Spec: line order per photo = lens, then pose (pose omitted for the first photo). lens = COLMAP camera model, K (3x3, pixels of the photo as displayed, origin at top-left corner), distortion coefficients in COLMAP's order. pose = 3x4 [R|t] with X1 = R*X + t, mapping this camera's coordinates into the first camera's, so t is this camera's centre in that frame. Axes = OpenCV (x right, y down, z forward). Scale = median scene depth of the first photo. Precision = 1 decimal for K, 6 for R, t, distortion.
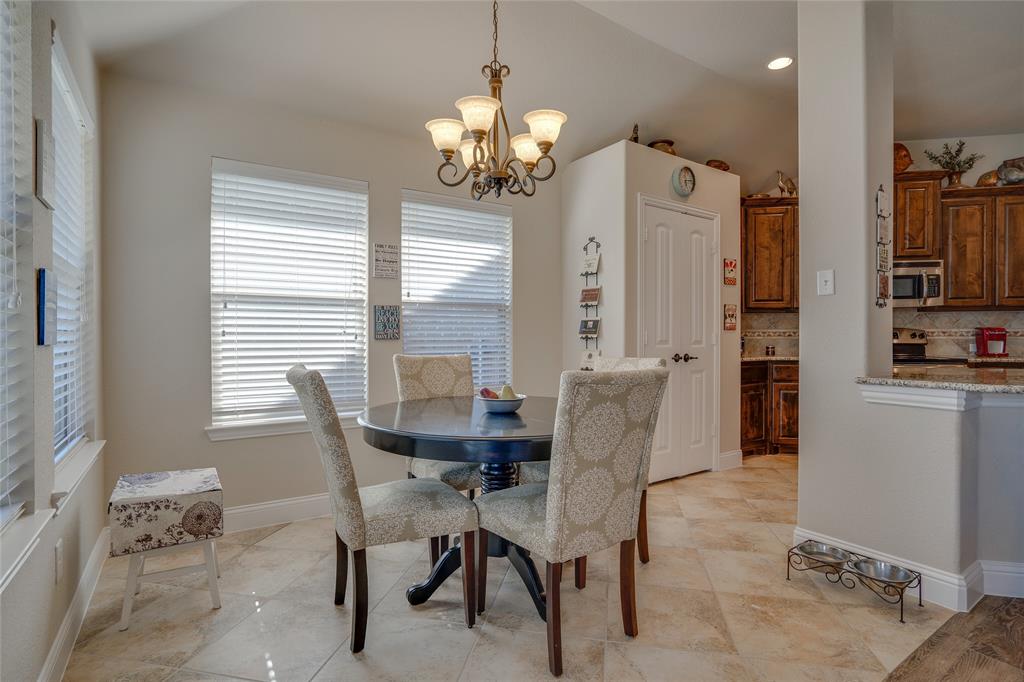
lens RADIAL K [[507.1, 0, 507.4], [0, 507.1, 338.7], [0, 0, 1]] dist [-0.046659, 0.022095]
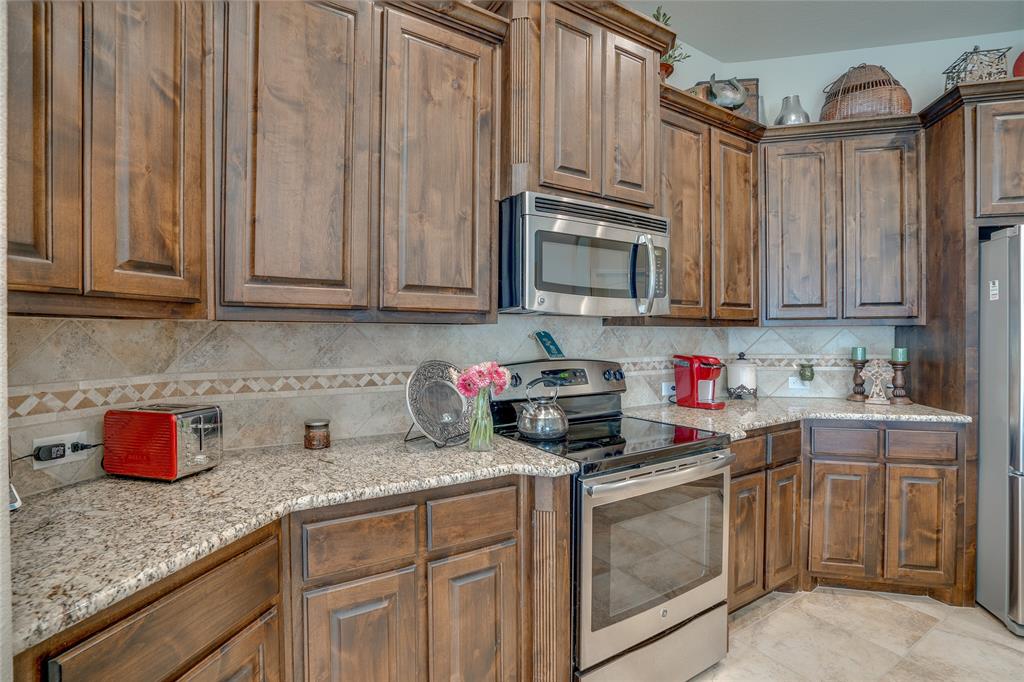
lens RADIAL K [[475.2, 0, 509.2], [0, 475.2, 337.2], [0, 0, 1]] dist [-0.056096, 0.022072]
pose [[0.727632, -0.002309, 0.685964, 0.457111], [0.003861, 0.999992, -0.000729, -0.045818], [-0.685957, 0.003179, 0.727635, 0.775083]]
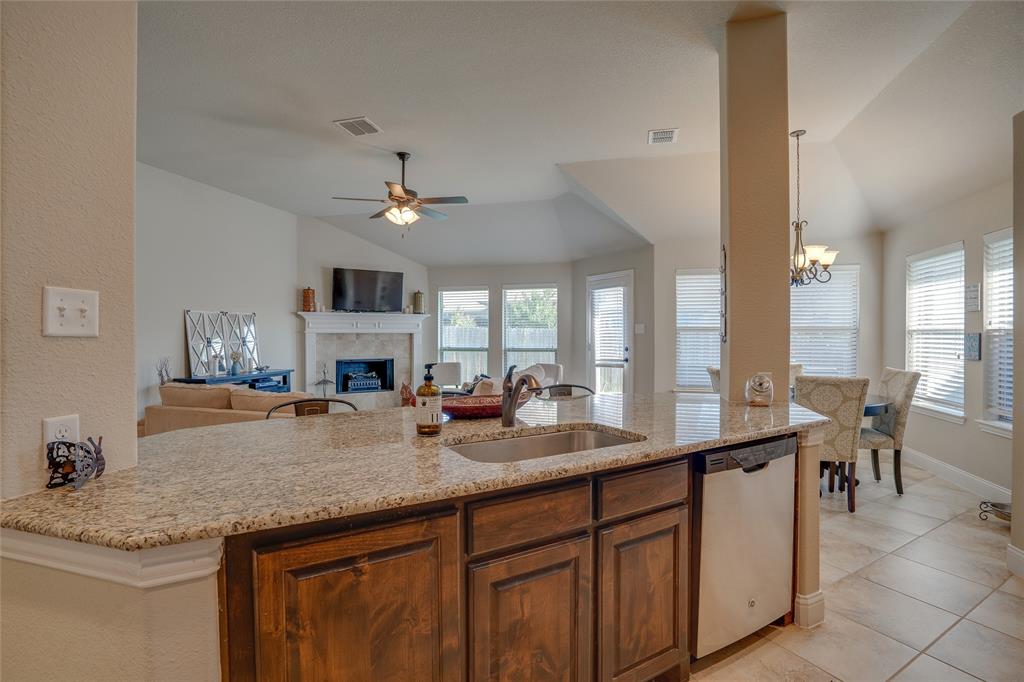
lens RADIAL K [[475.2, 0, 509.2], [0, 475.2, 337.2], [0, 0, 1]] dist [-0.056096, 0.022072]
pose [[-0.748112, 0.003425, -0.663563, 1.012602], [-0.002320, 0.999967, 0.007777, -0.044903], [0.663568, 0.007357, -0.748080, 0.794141]]
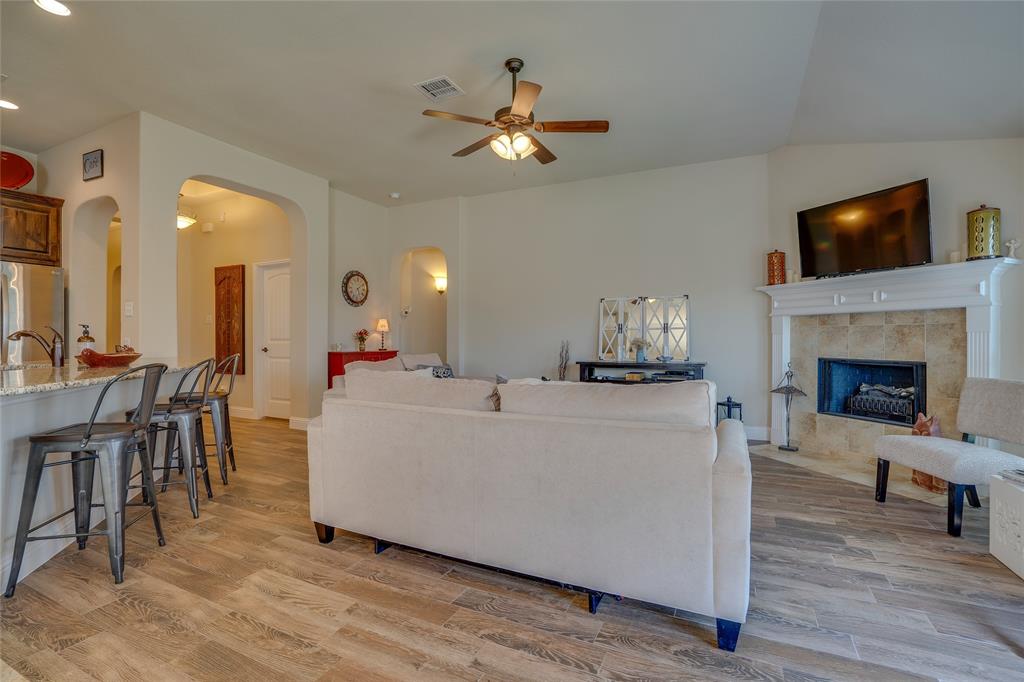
lens RADIAL K [[478.7, 0, 507.0], [0, 478.7, 341.9], [0, 0, 1]] dist [-0.055664, 0.024321]
pose [[-0.501163, -0.008758, 0.865309, -0.135167], [0.001828, 0.999936, 0.011179, 0.000375], [-0.865351, 0.007184, -0.501115, 0.261023]]
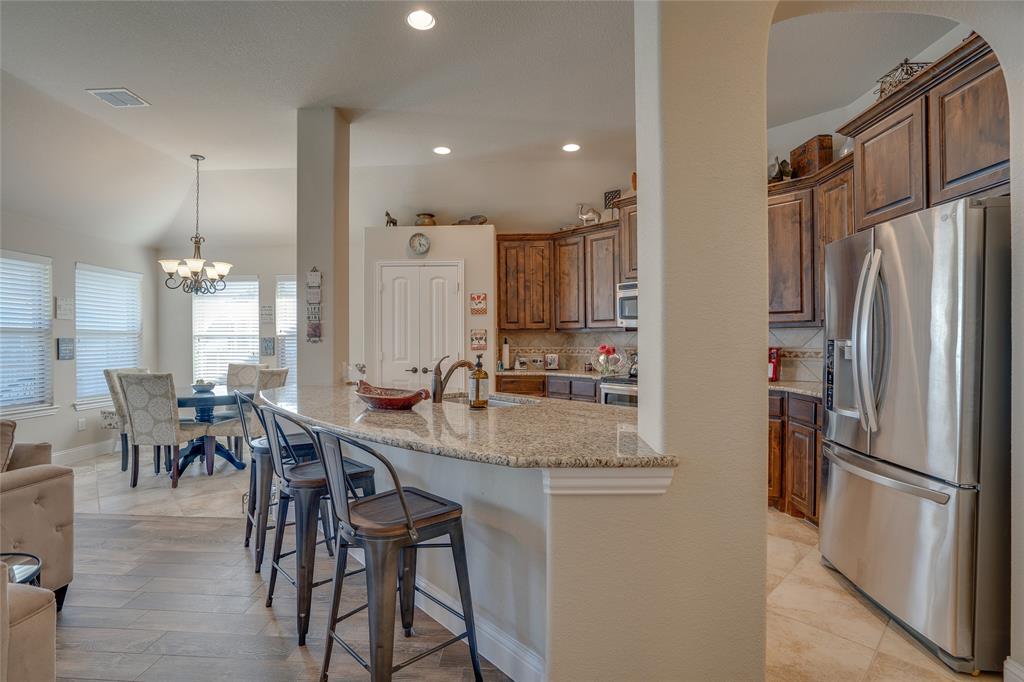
lens RADIAL K [[478.7, 0, 507.0], [0, 478.7, 341.9], [0, 0, 1]] dist [-0.055664, 0.024321]
pose [[0.808966, -0.002074, -0.587852, 1.128907], [0.001516, 0.999998, -0.001442, -0.032767], [0.587853, 0.000275, 0.808967, 0.061113]]
